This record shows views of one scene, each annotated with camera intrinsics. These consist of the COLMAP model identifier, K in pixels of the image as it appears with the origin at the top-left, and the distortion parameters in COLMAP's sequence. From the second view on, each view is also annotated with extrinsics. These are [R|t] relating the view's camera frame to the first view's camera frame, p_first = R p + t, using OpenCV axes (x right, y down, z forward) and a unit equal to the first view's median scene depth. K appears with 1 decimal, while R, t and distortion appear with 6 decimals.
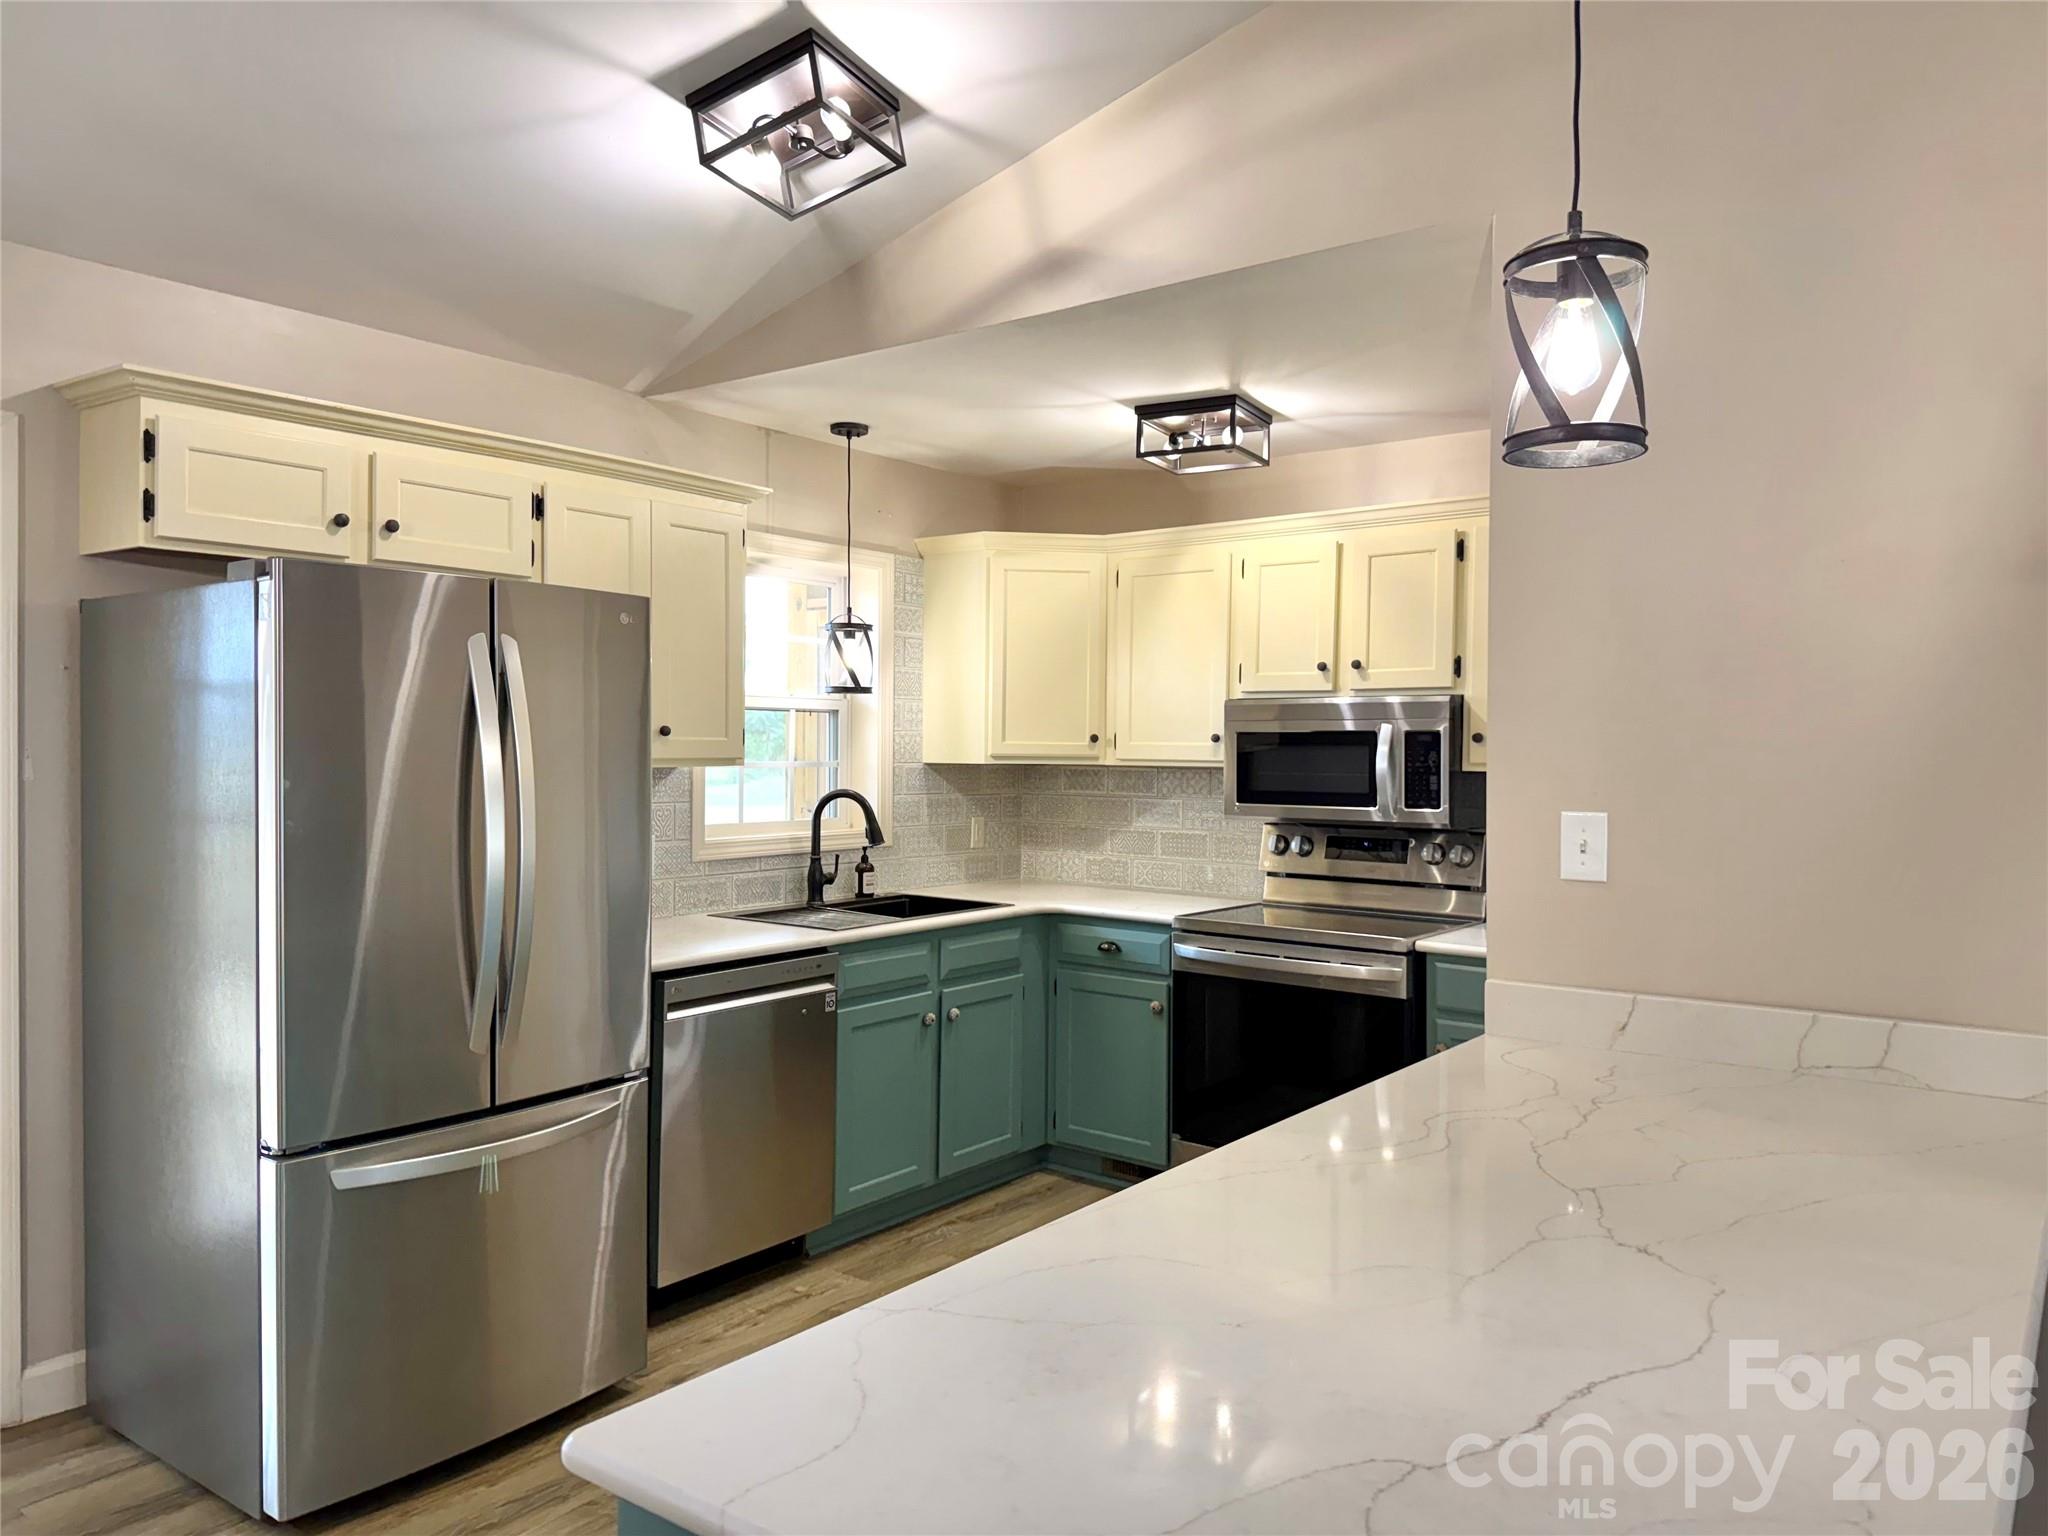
lens RADIAL K [[1417.3, 0, 1024.1], [0, 1417.3, 766.8], [0, 0, 1]] dist [0.103291, -0.148245]
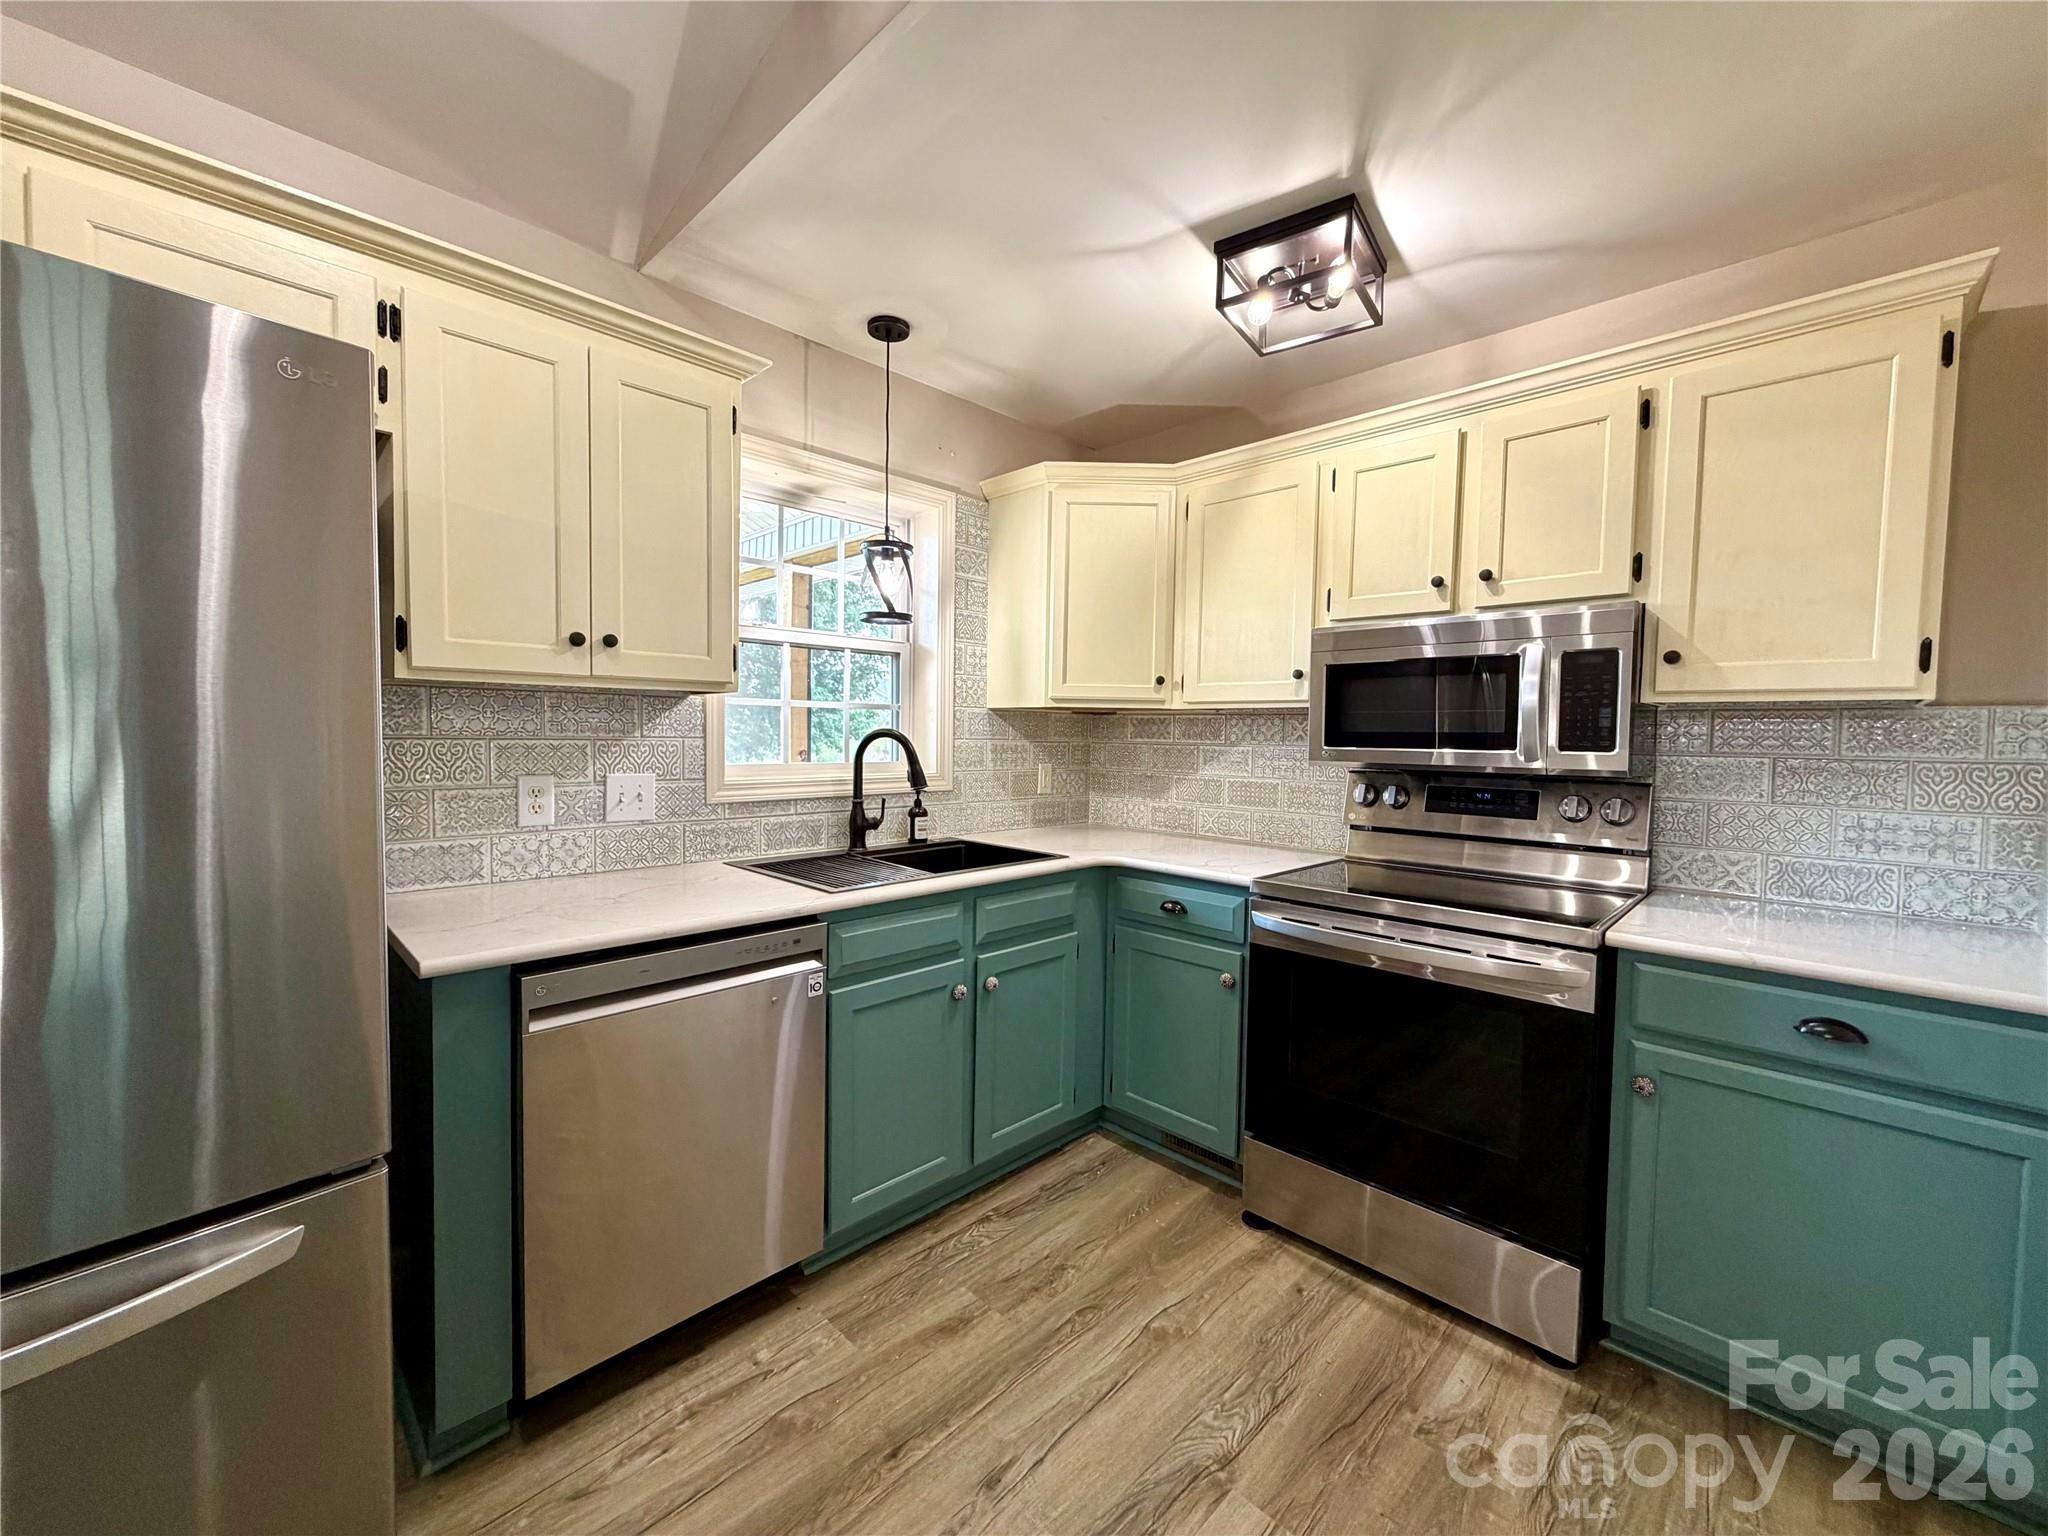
lens RADIAL K [[817.9, 0, 1021.4], [0, 817.9, 770.1], [0, 0, 1]] dist [0.000538, 0.000153]
pose [[0.992181, 0.011683, -0.124262, 0.027848], [-0.007994, 0.999513, 0.030148, 0.026053], [0.124553, -0.028919, 0.991791, 0.477661]]
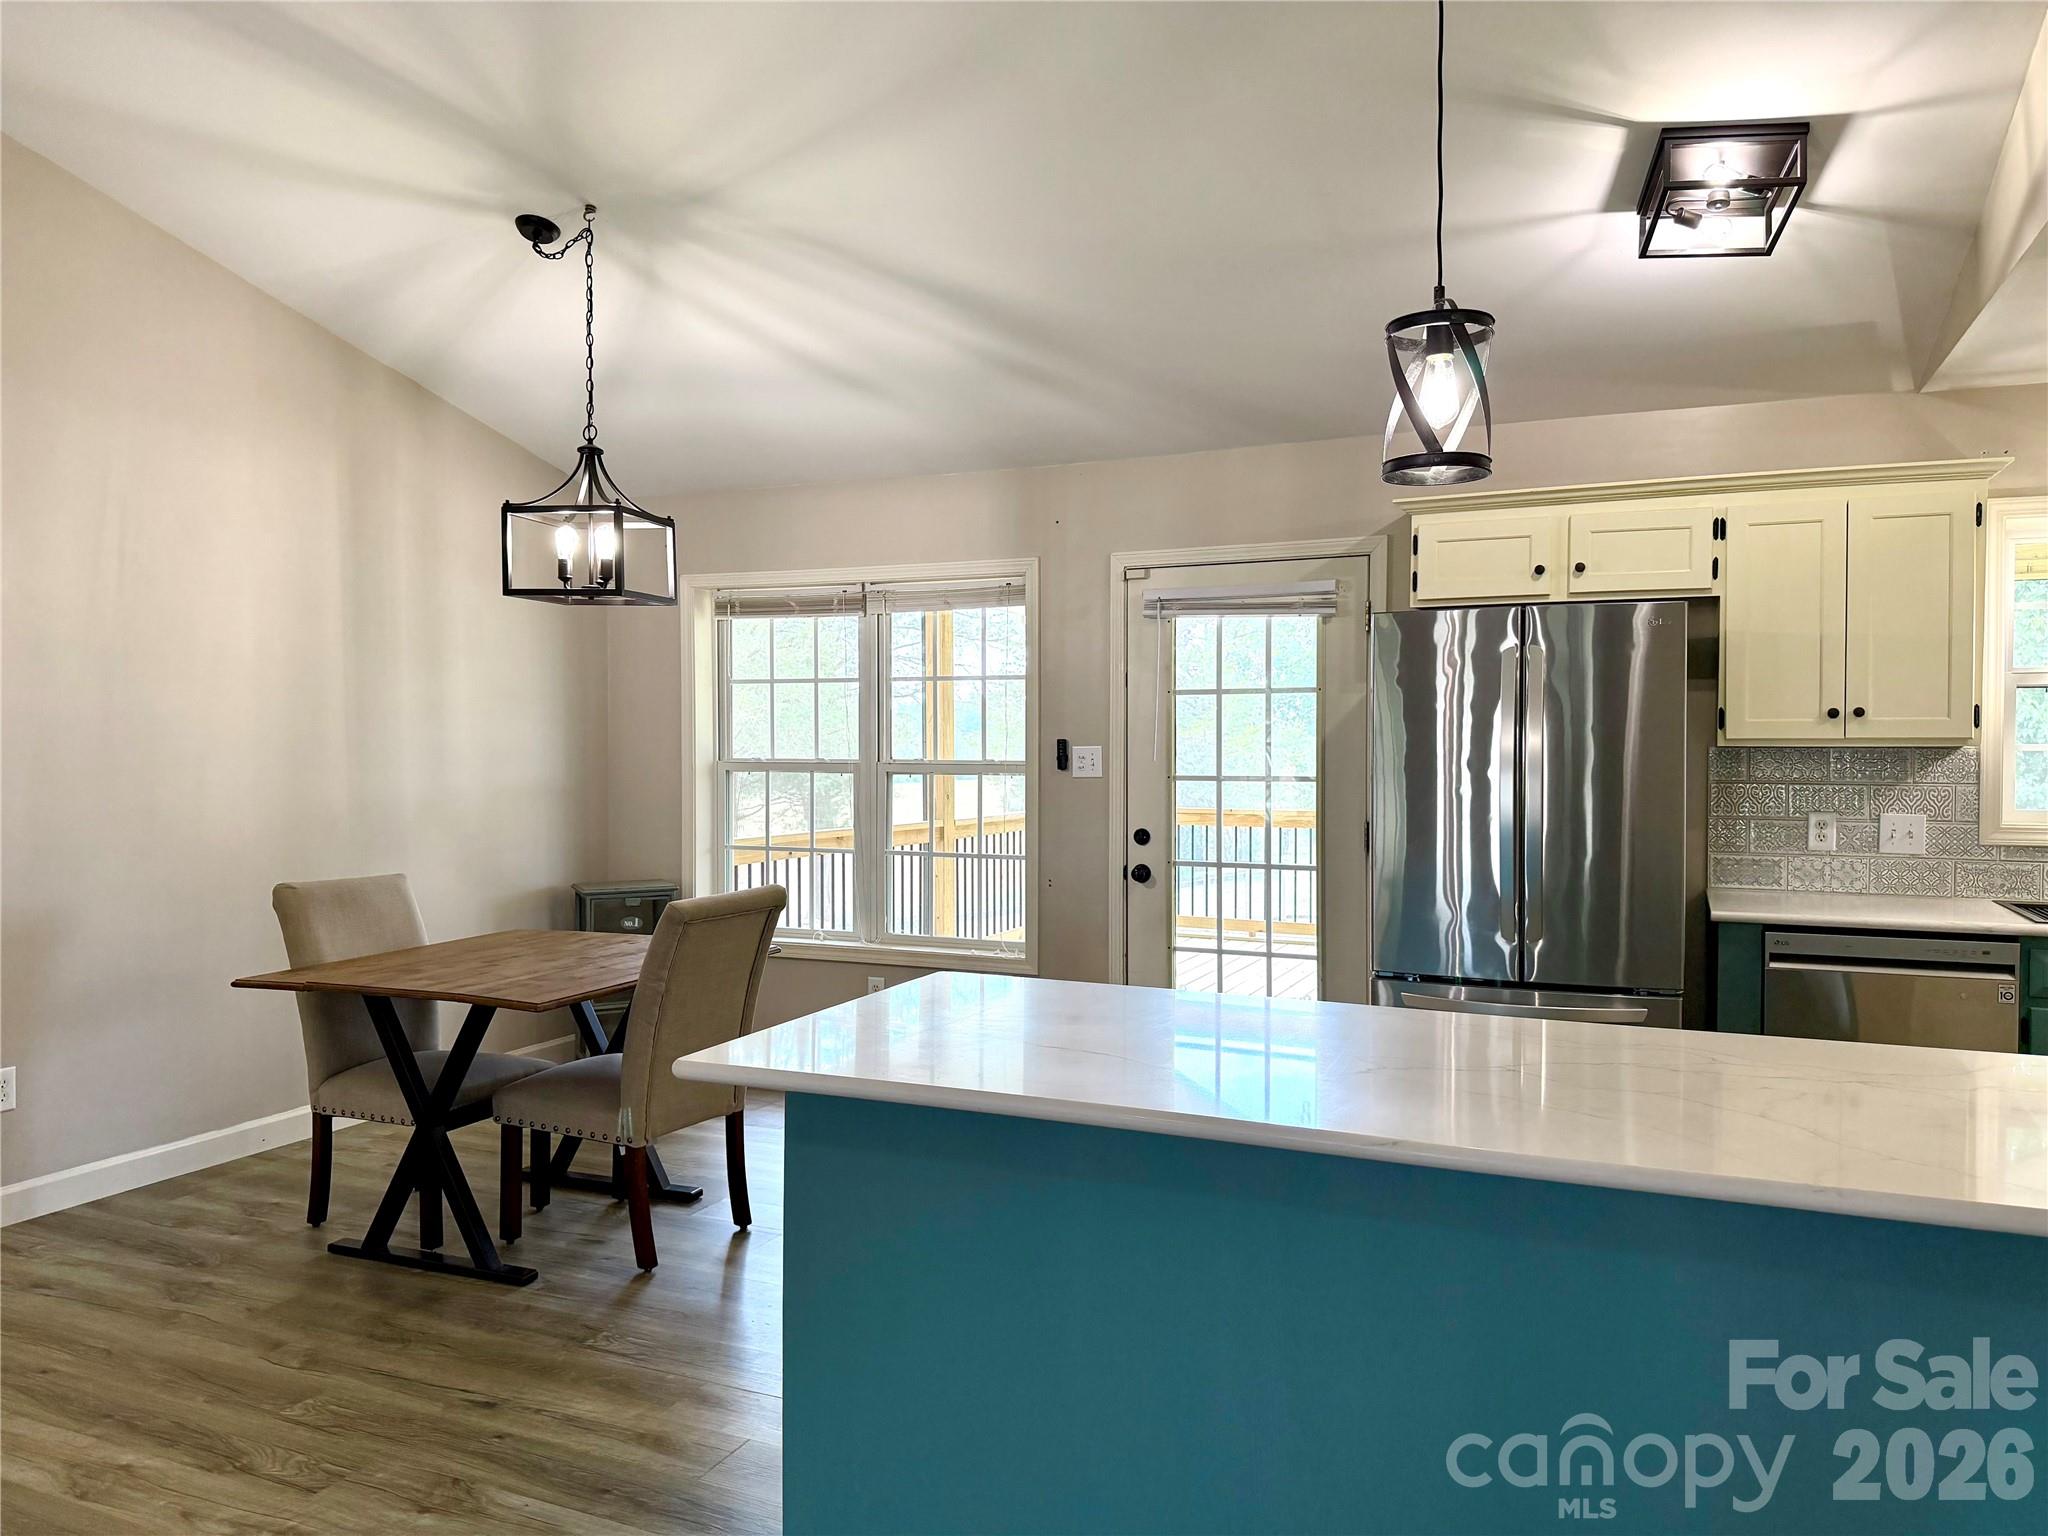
lens RADIAL K [[1434.5, 0, 1025.5], [0, 1434.5, 763.8], [0, 0, 1]] dist [-0.004151, -0.002714]
pose [[0.239627, 0.008450, -0.970828, 0.530802], [-0.013503, 0.999894, 0.005370, 0.013362], [0.970771, 0.011823, 0.239716, 0.116294]]
